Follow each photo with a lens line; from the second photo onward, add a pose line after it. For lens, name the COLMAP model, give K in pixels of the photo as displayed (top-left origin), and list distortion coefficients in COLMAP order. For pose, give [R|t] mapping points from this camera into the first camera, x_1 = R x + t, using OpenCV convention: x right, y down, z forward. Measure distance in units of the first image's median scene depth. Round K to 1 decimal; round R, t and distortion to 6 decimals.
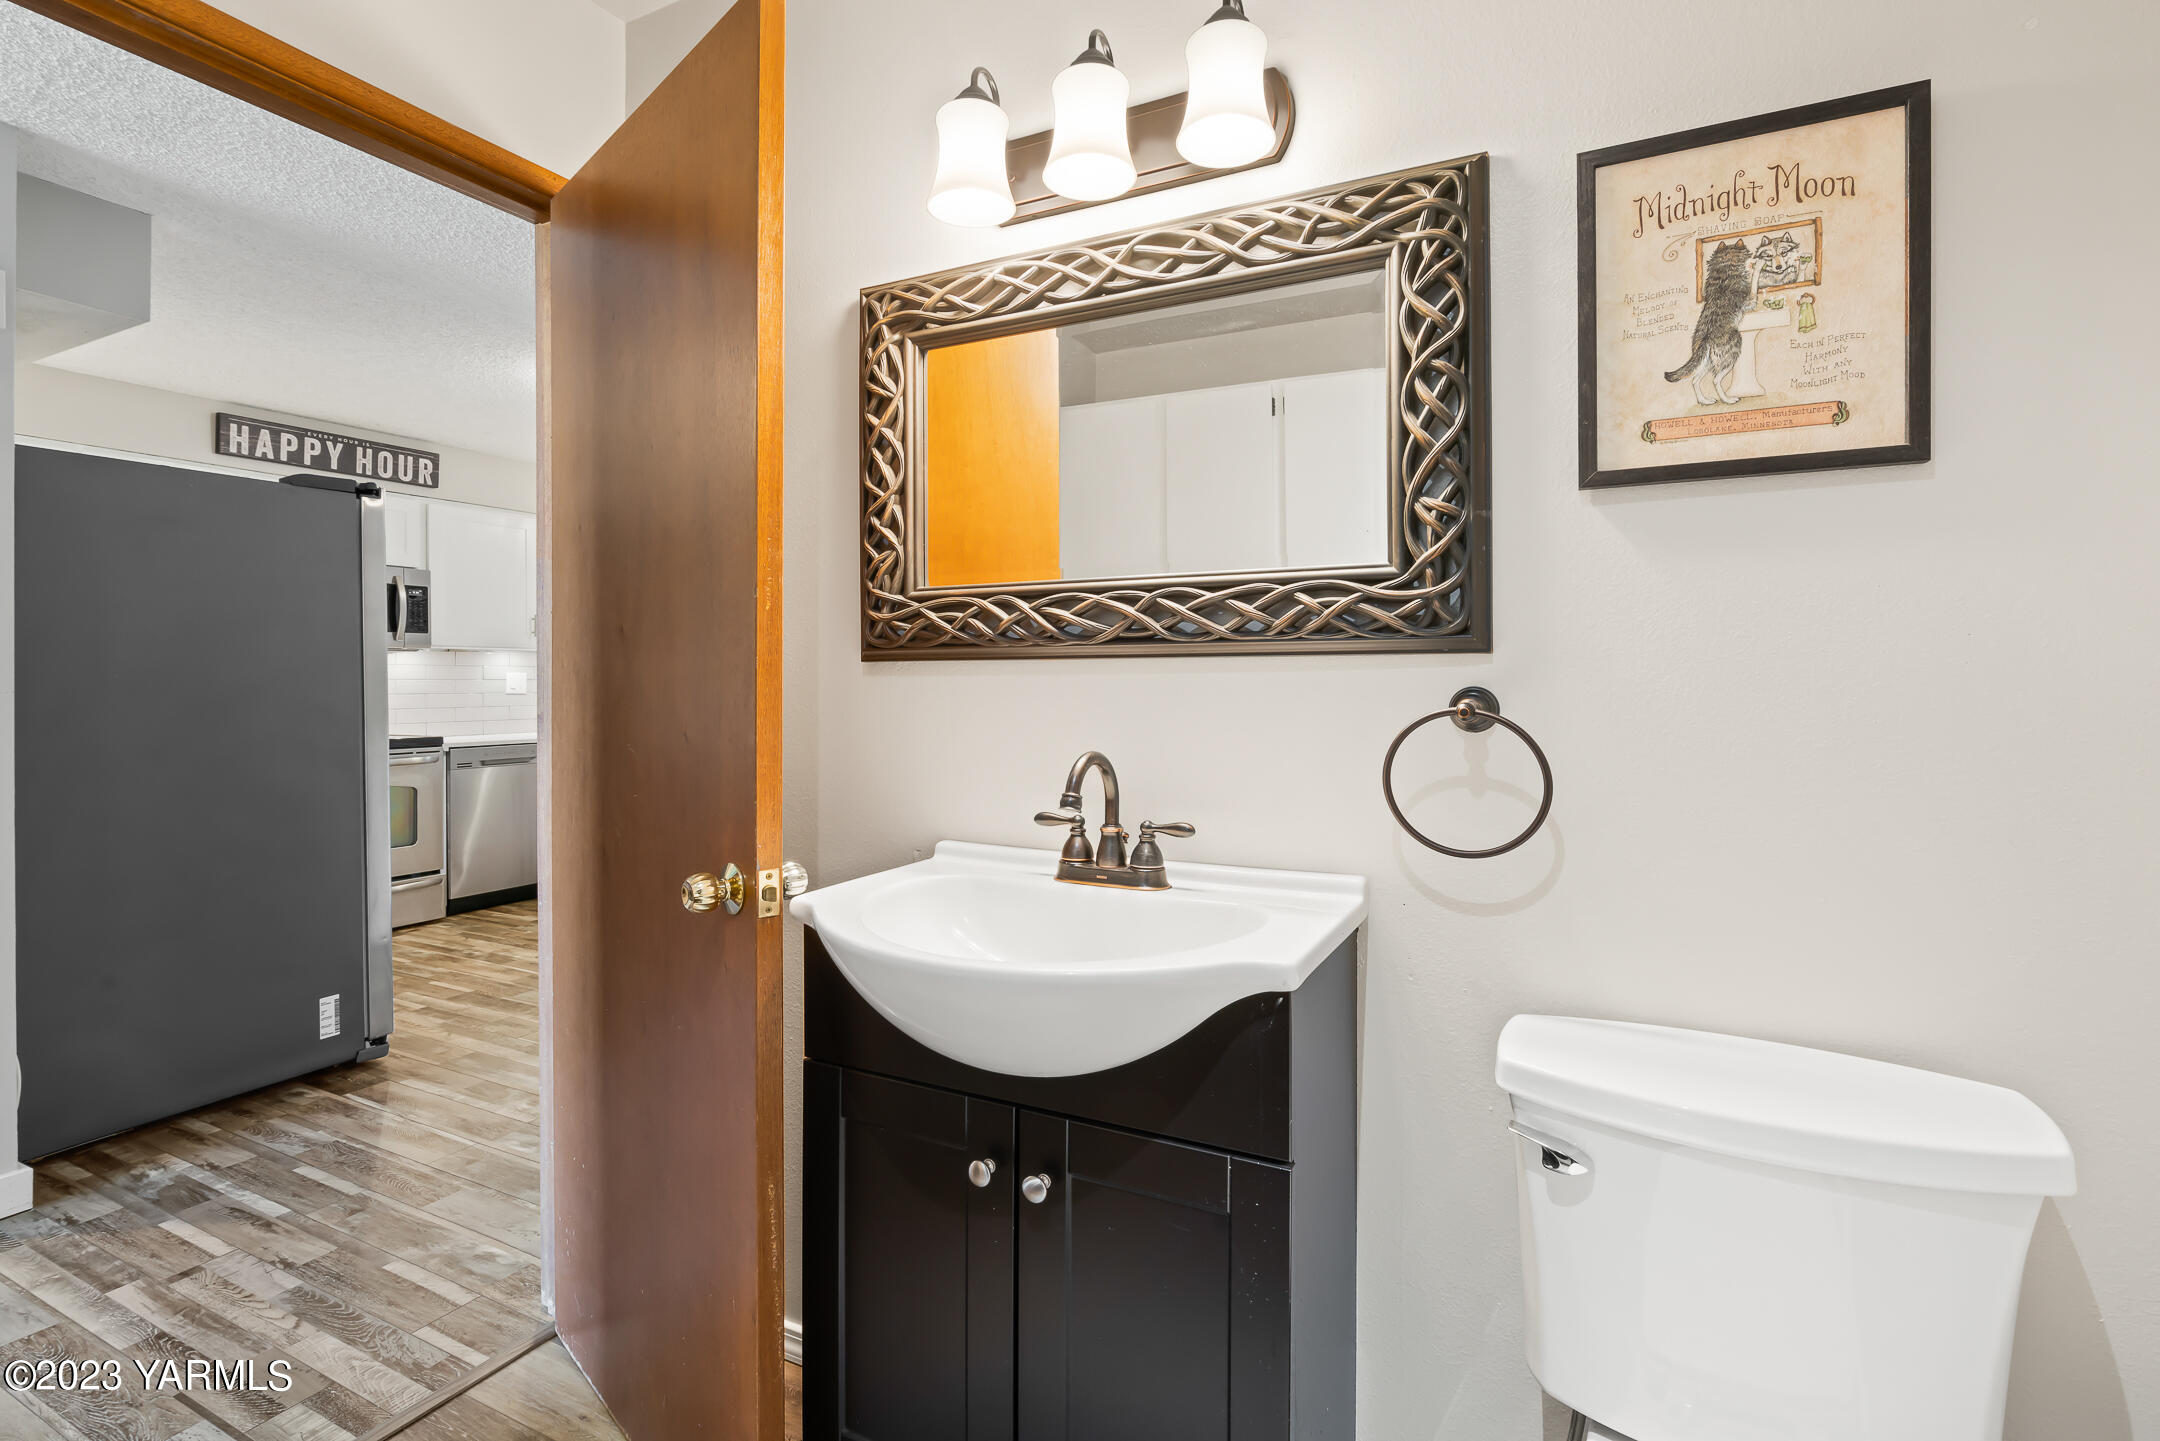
lens RADIAL K [[969.8, 0, 1099.8], [0, 969.8, 694.9], [0, 0, 1]] dist [-0.018164, 0.003806]
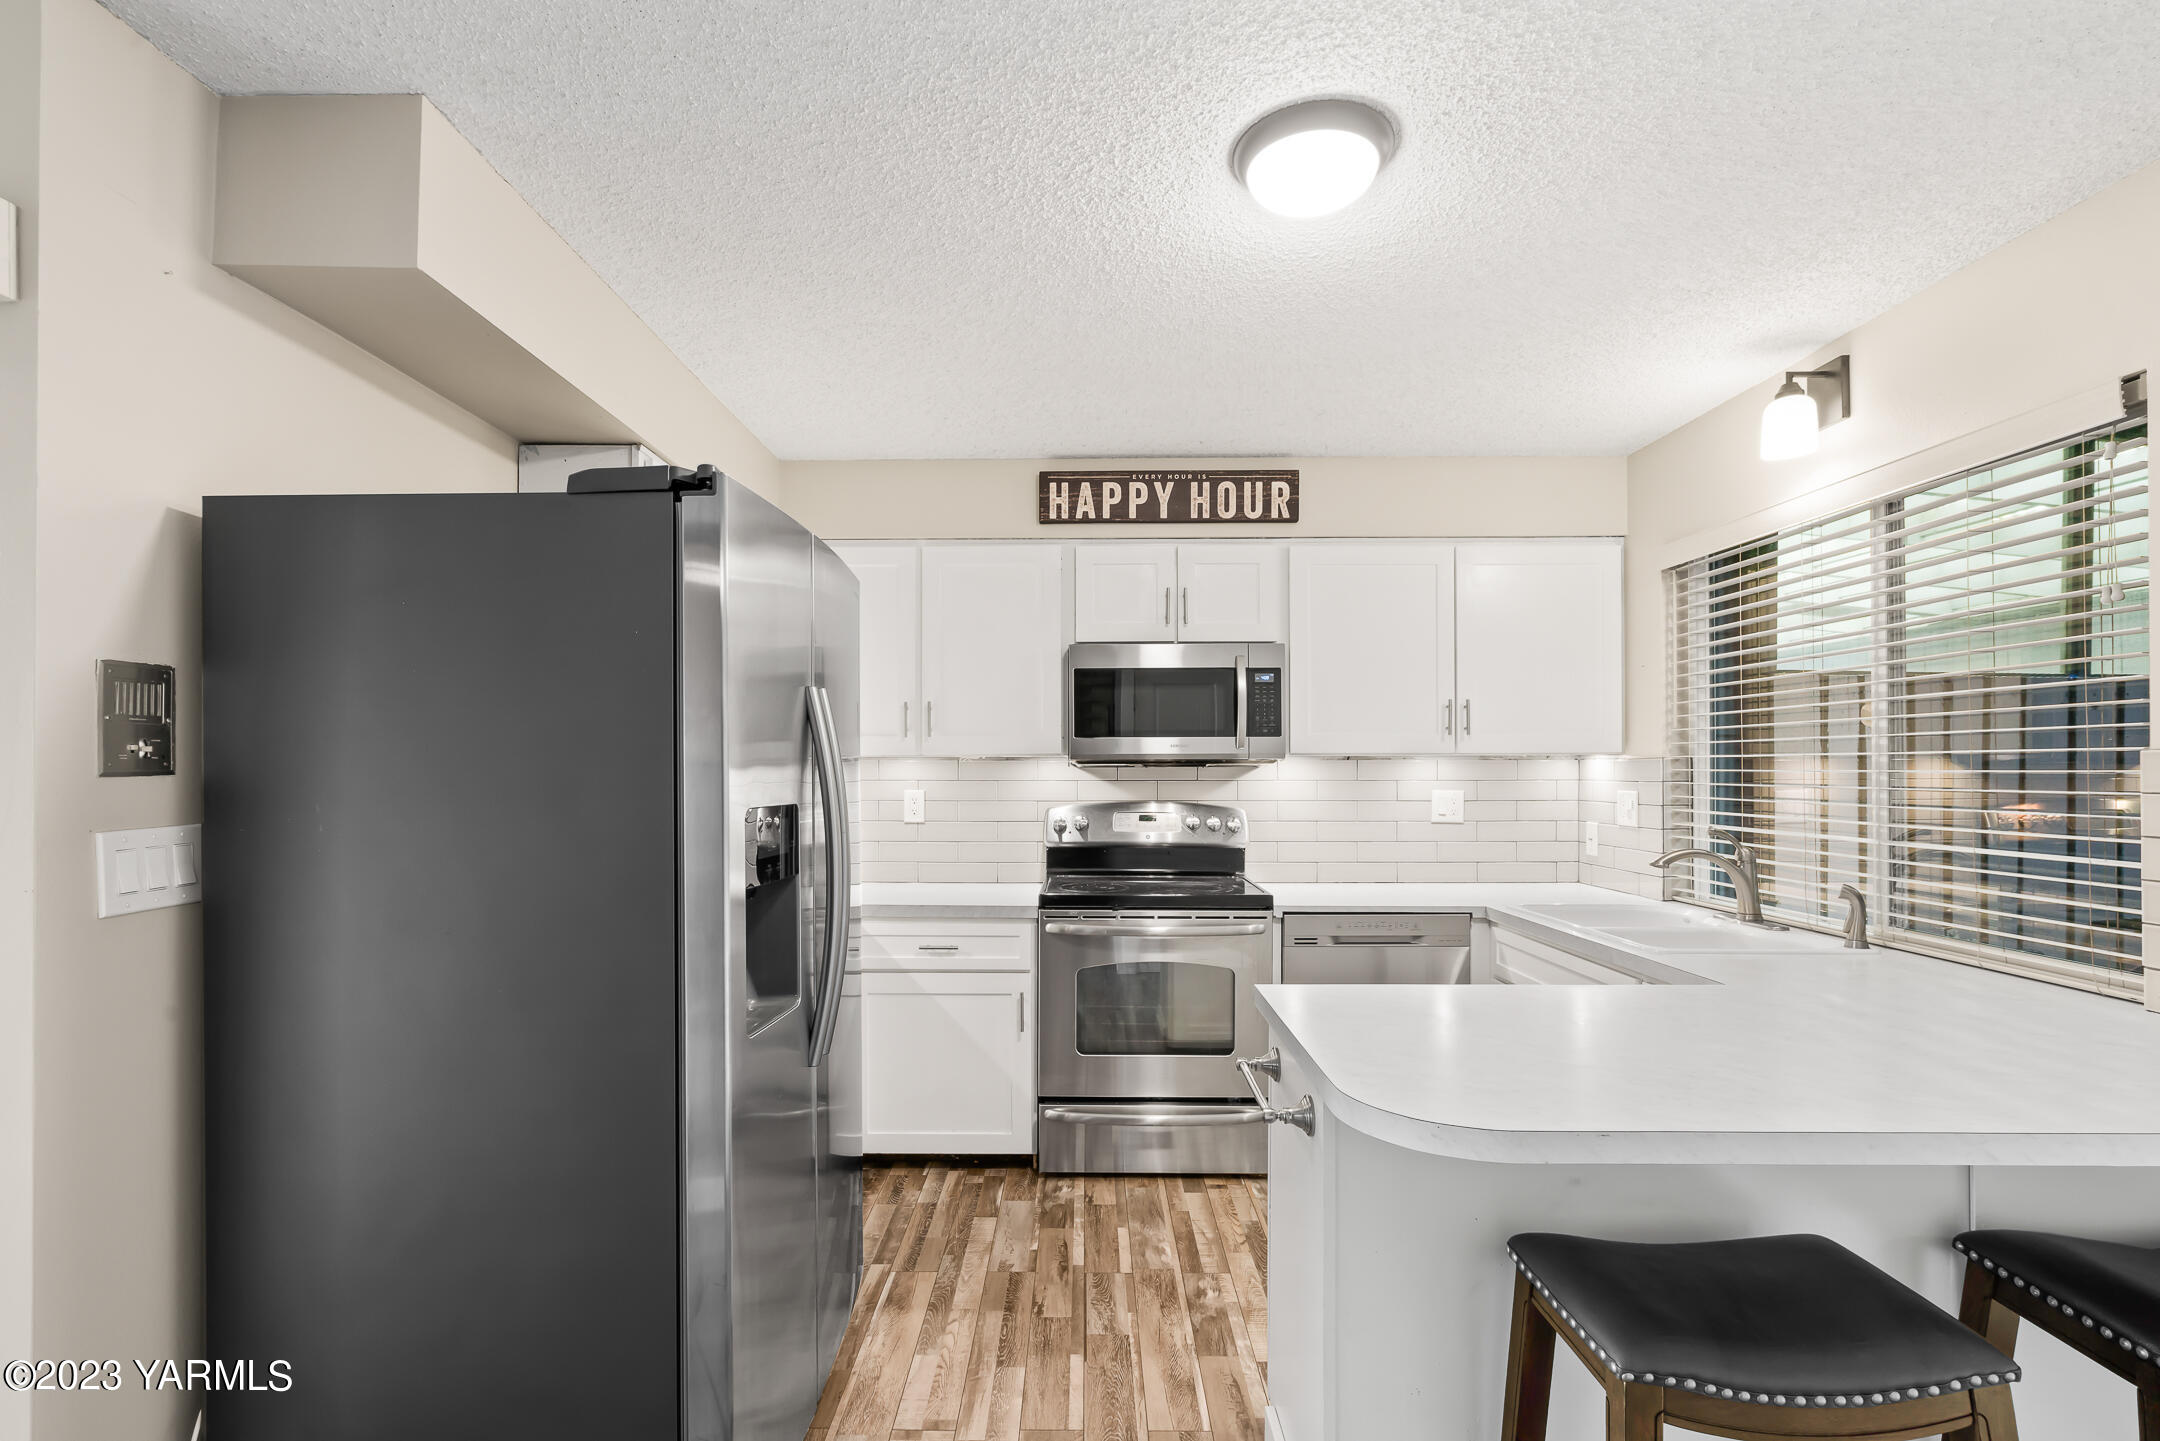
lens RADIAL K [[969.8, 0, 1075.3], [0, 969.8, 754.3], [0, 0, 1]] dist [-0.018164, 0.003806]
pose [[0.452299, -0.006972, -0.891839, -0.165311], [-0.012271, 0.999826, -0.014040, -0.042498], [0.891782, 0.017294, 0.452135, 0.605066]]
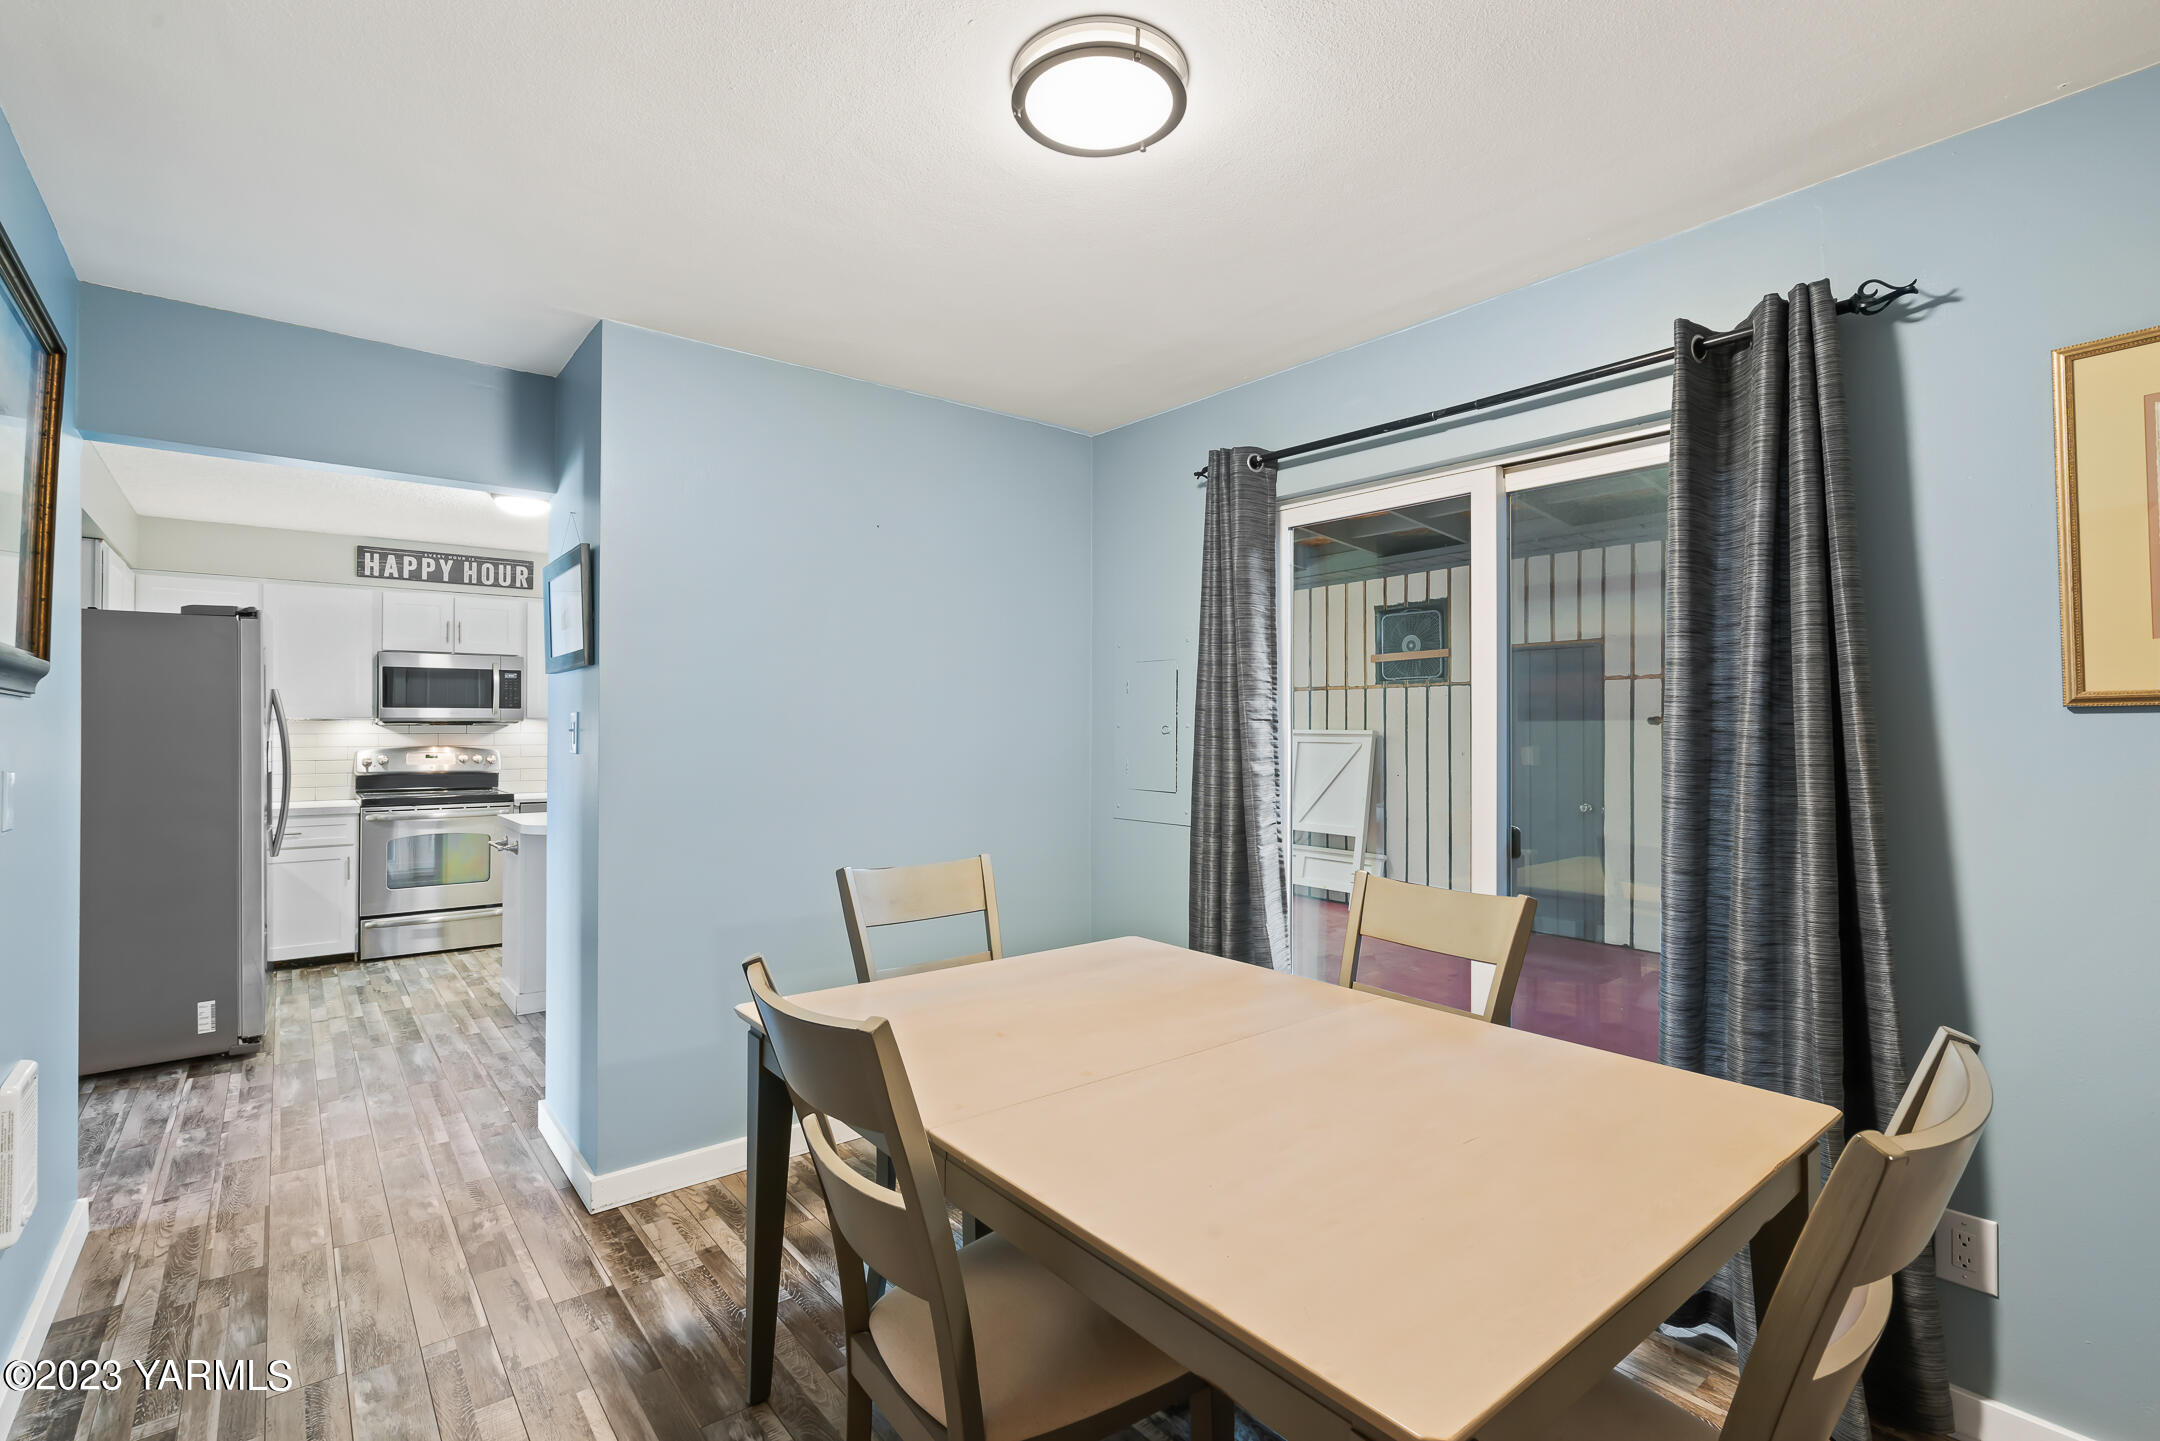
lens RADIAL K [[969.8, 0, 1079.5], [0, 969.8, 726.5], [0, 0, 1]] dist [-0.018164, 0.003806]
pose [[0.914360, 0.003542, -0.404888, 0.492056], [-0.010643, 0.999826, -0.015289, -0.031062], [0.404763, 0.018289, 0.914239, 0.173756]]
